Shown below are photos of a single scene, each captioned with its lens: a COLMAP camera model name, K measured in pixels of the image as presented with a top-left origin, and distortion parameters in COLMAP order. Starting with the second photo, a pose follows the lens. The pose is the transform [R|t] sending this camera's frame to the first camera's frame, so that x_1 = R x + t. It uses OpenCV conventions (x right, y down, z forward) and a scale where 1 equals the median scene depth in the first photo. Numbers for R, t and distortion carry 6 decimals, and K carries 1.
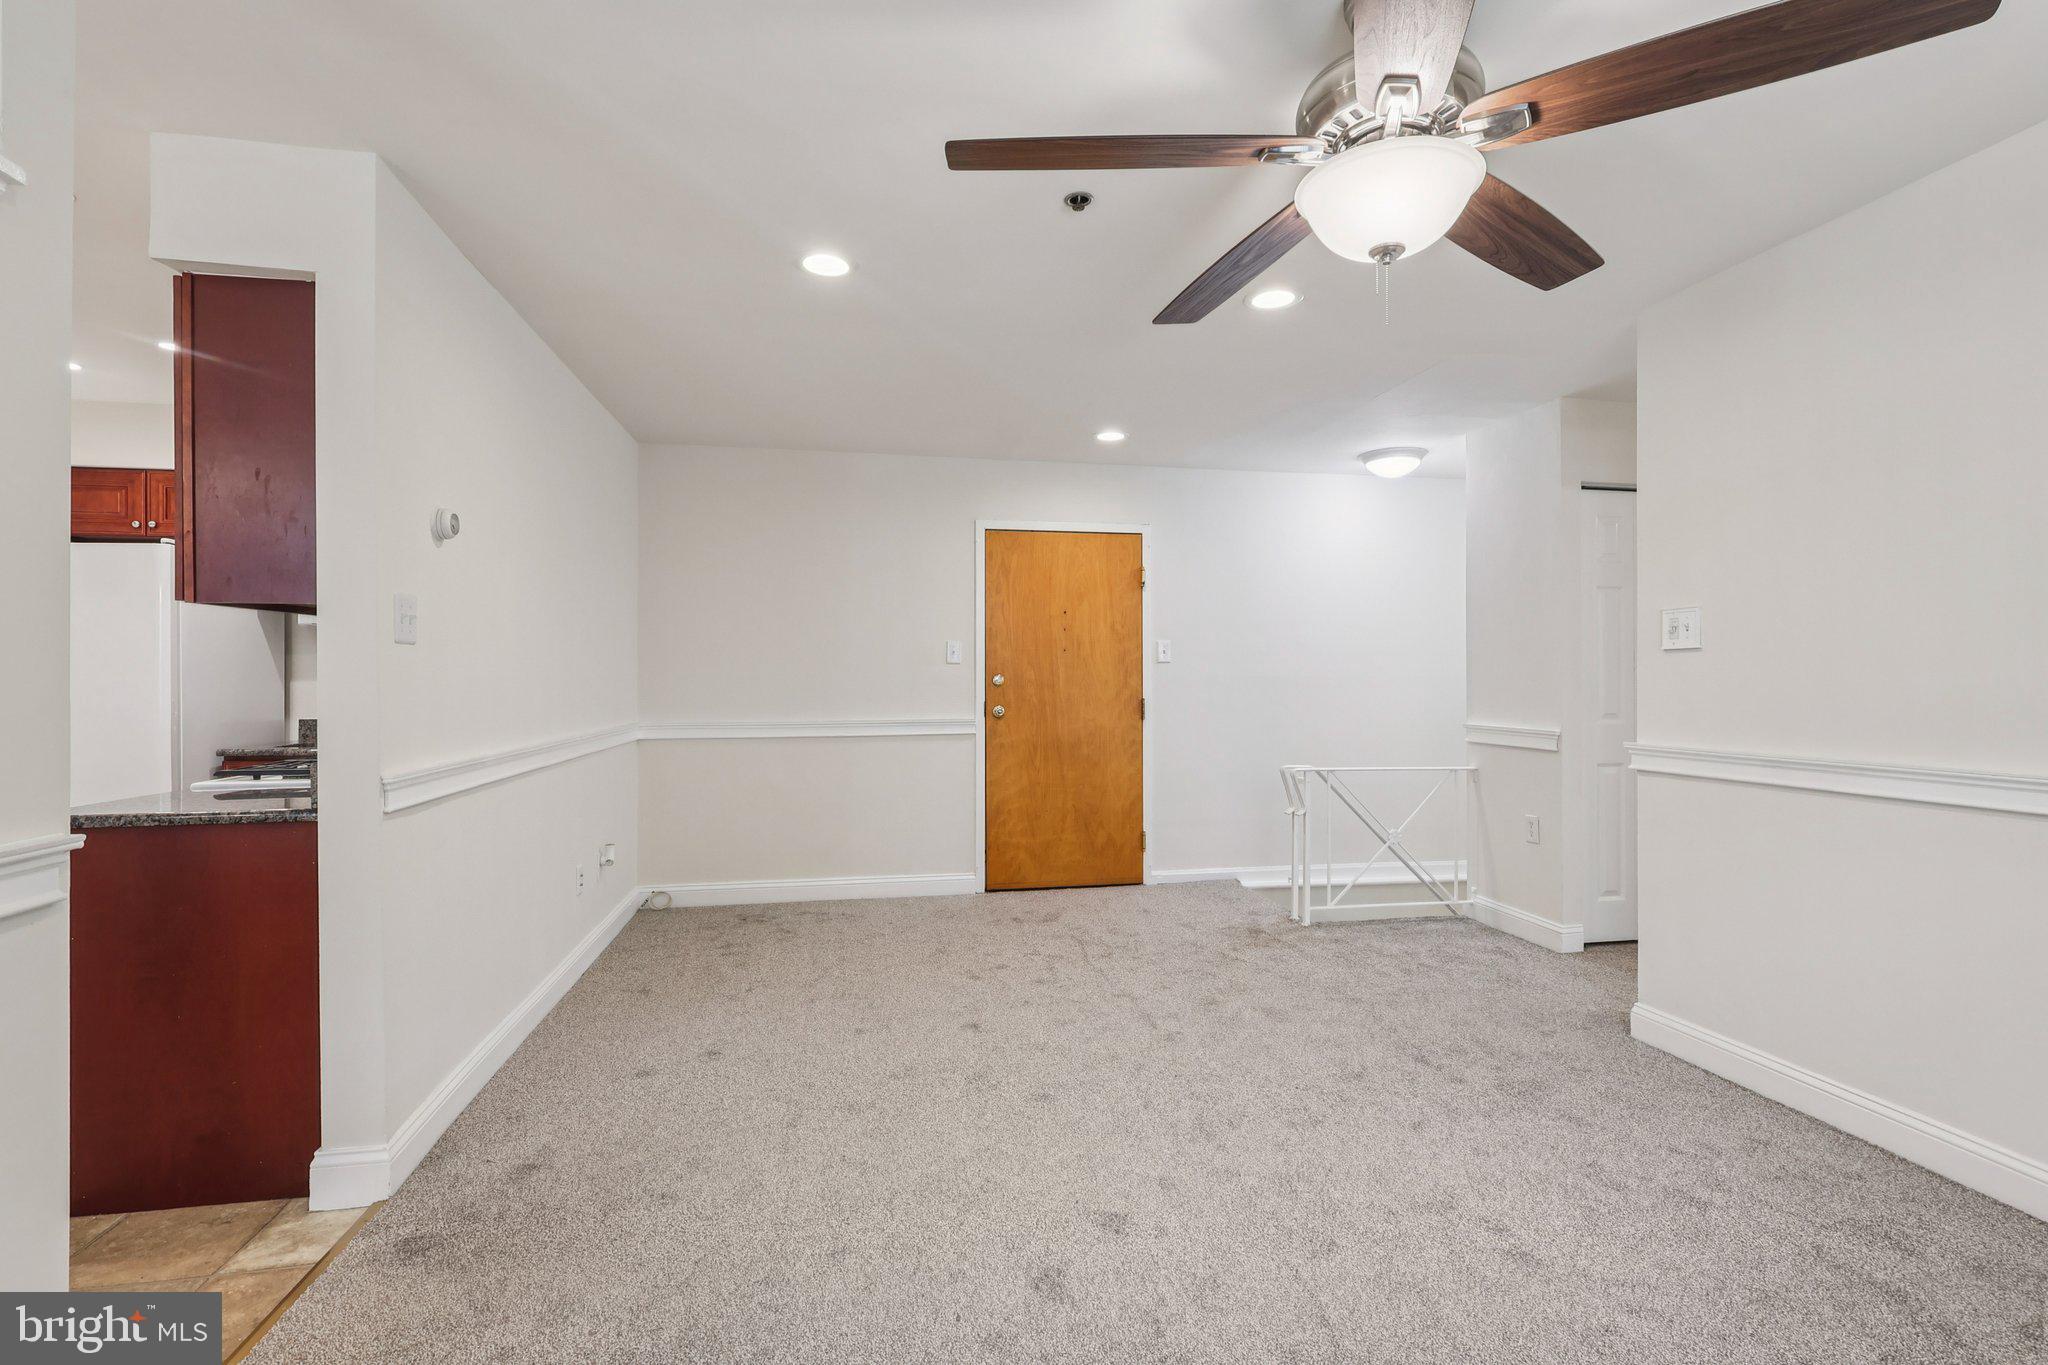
lens RADIAL K [[936.5, 0, 1023.9], [0, 936.5, 682.5], [0, 0, 1]] dist [0.002008, -0.000536]
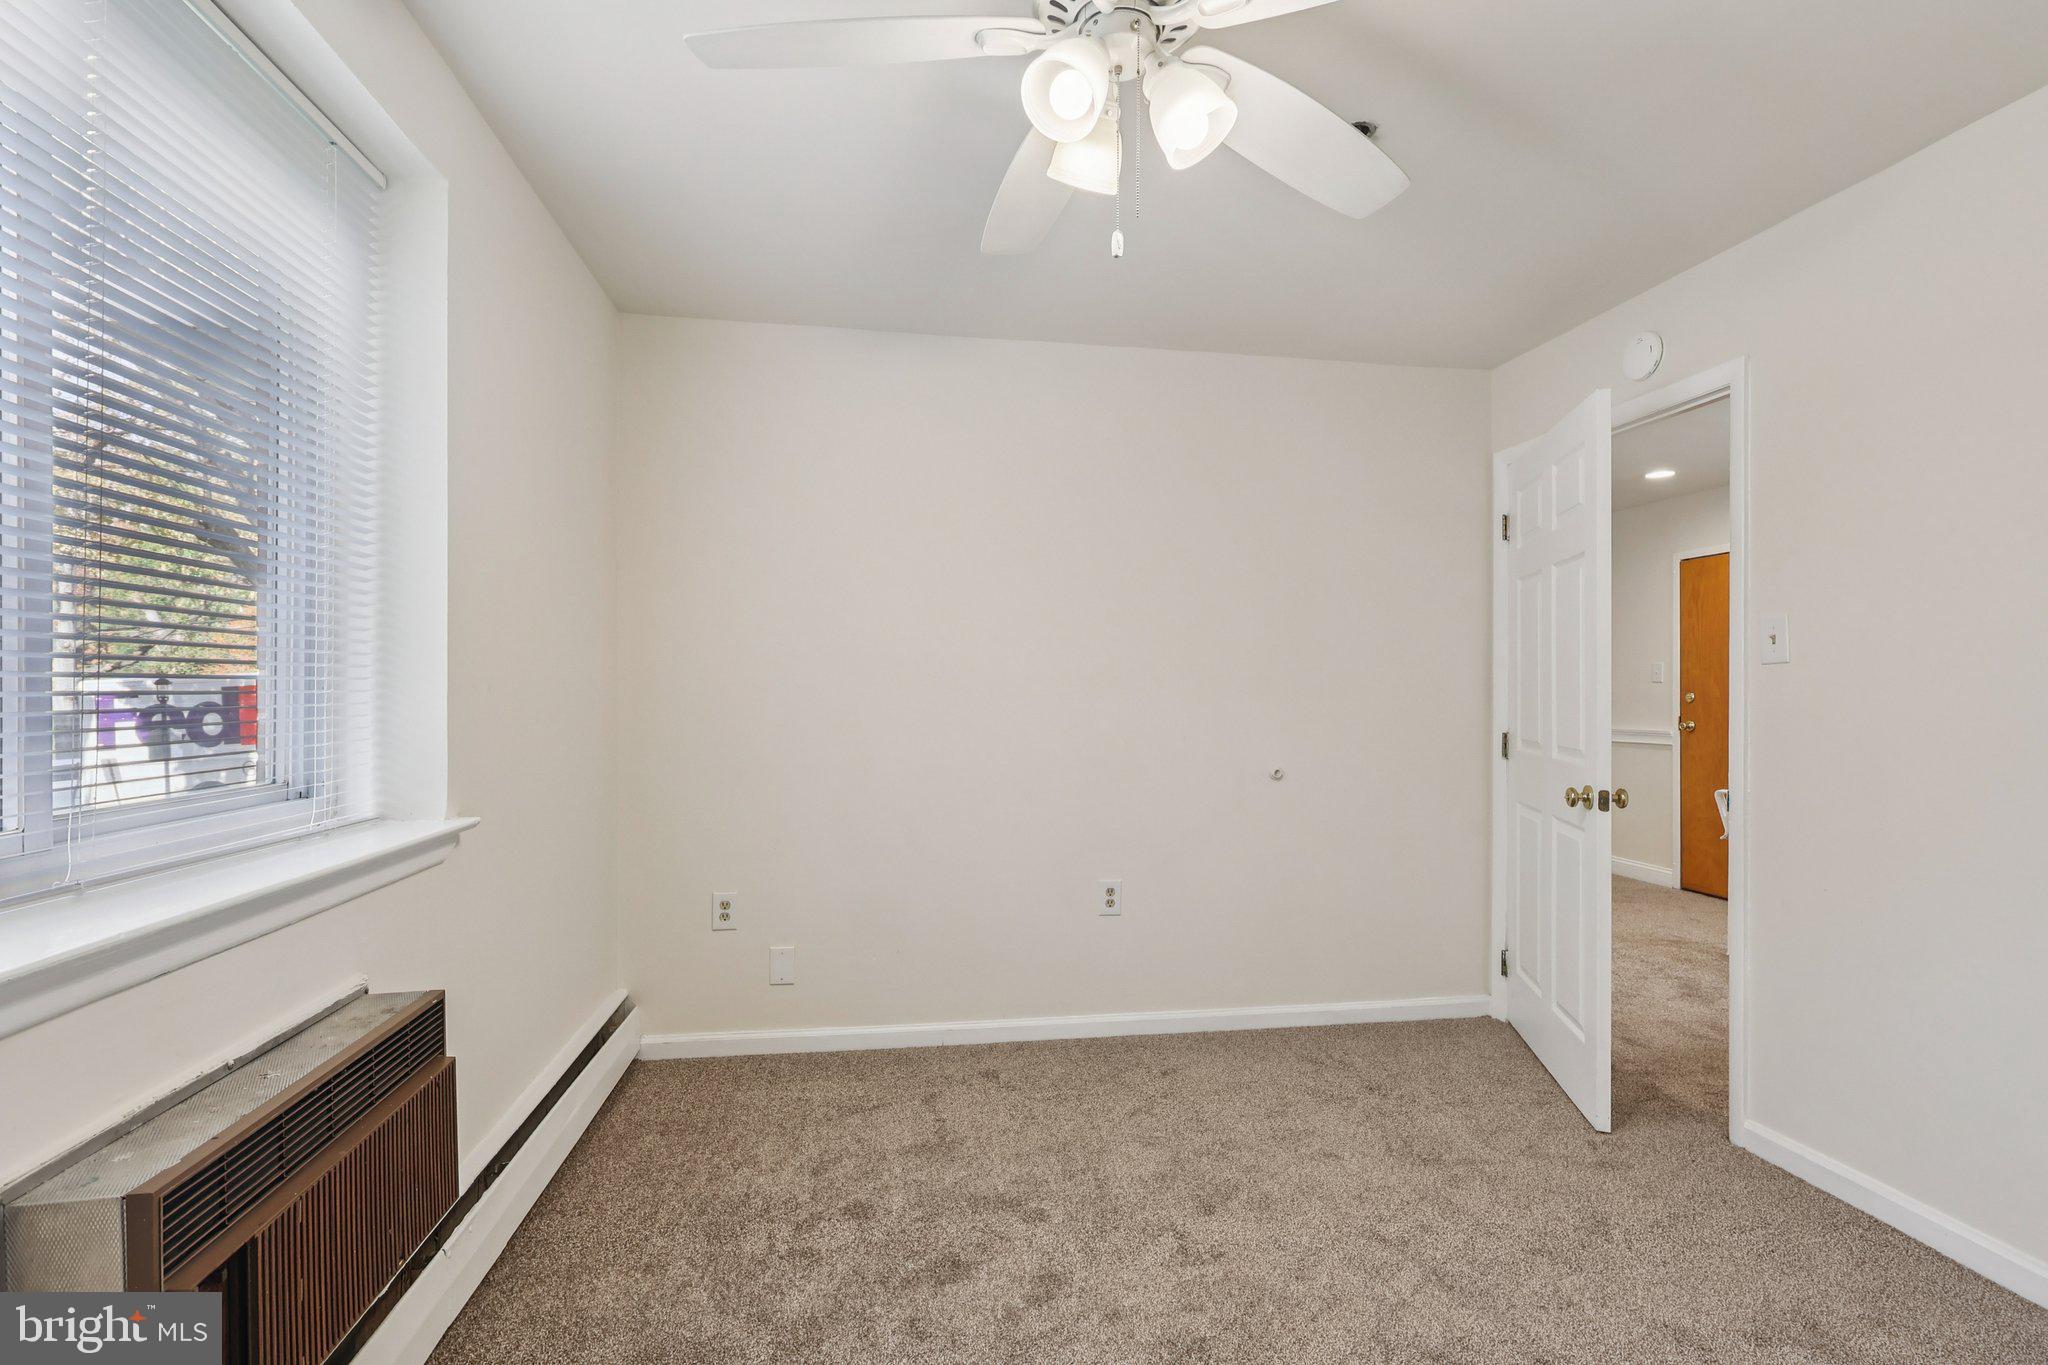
lens RADIAL K [[936.5, 0, 1022.7], [0, 936.5, 691.7], [0, 0, 1]] dist [0.002008, -0.000536]
pose [[-0.031657, 0.003990, -0.999491, 1.241412], [-0.005683, 0.999975, 0.004172, -0.010686], [0.999483, 0.005813, -0.031634, 0.291924]]
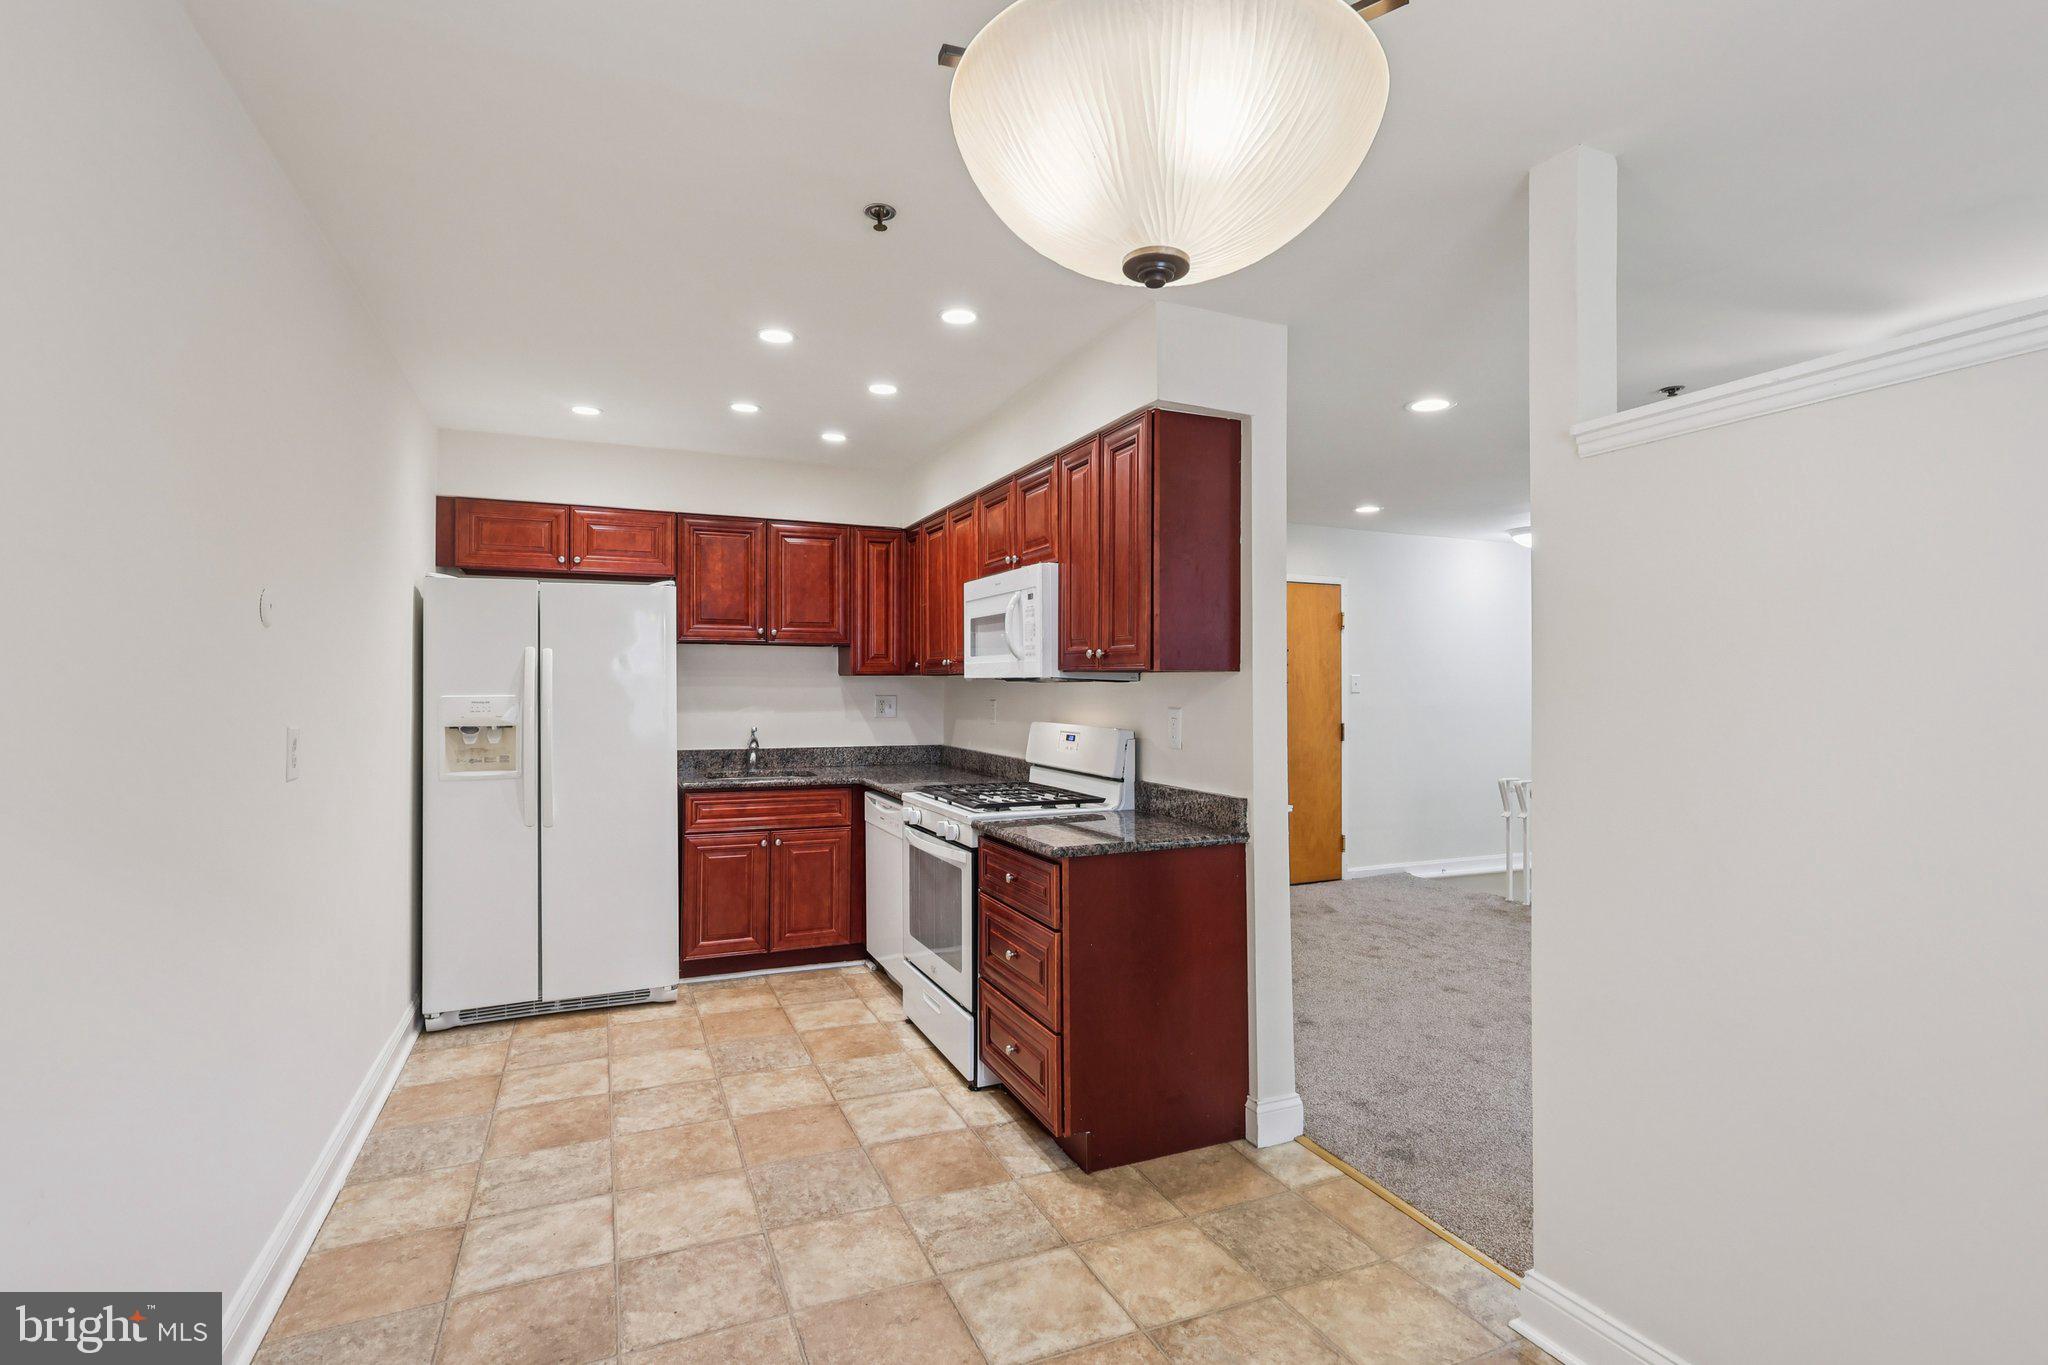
lens RADIAL K [[936.5, 0, 1029.8], [0, 936.5, 682.2], [0, 0, 1]] dist [0.002008, -0.000536]
pose [[0.973367, 0.005243, 0.229191, -0.610256], [-0.003260, 0.999954, -0.009028, -0.026591], [-0.229228, 0.008041, 0.973340, -0.079734]]
